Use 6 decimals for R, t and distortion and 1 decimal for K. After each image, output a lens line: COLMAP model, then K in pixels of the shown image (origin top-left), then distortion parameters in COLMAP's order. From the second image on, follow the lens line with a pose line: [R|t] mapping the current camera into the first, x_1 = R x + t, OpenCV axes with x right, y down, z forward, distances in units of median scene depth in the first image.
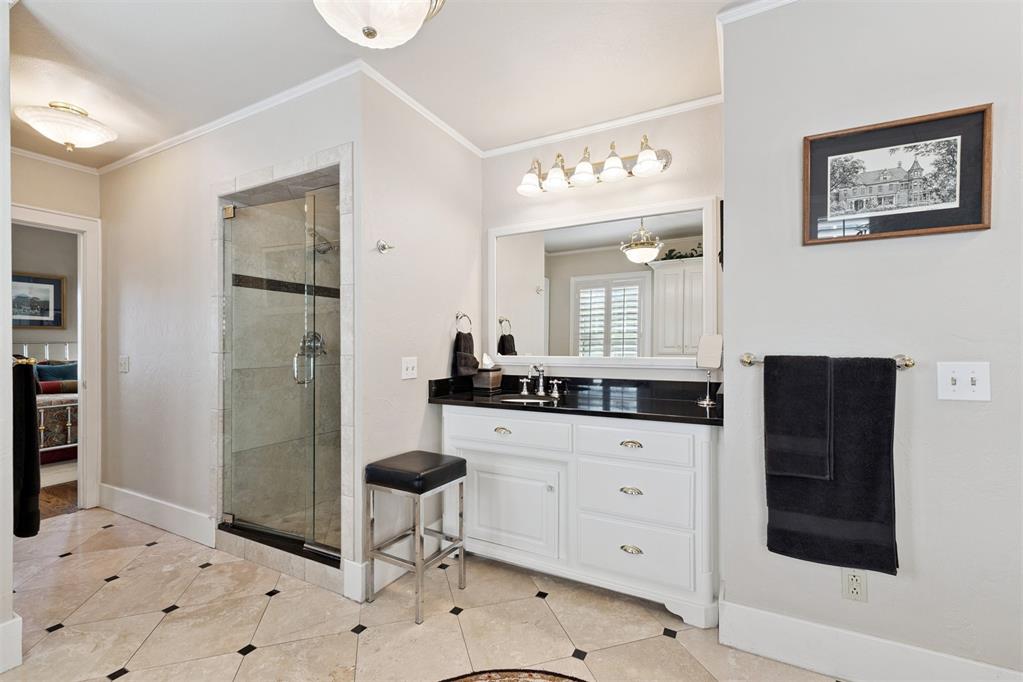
lens RADIAL K [[432.9, 0, 504.7], [0, 432.9, 342.8], [0, 0, 1]] dist [0.008730, 0.000563]
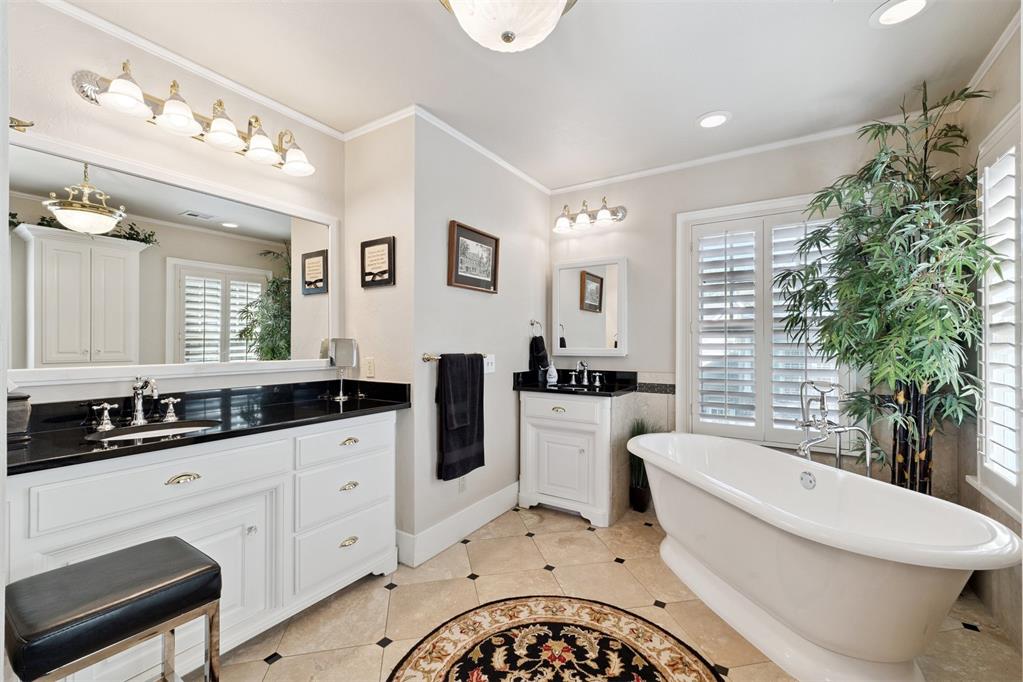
lens RADIAL K [[432.9, 0, 503.4], [0, 432.9, 343.9], [0, 0, 1]] dist [0.008730, 0.000563]
pose [[0.090927, -0.000615, 0.995857, -0.753763], [-0.004956, 0.999987, 0.001070, -0.008906], [-0.995845, -0.005033, 0.090923, 0.551375]]
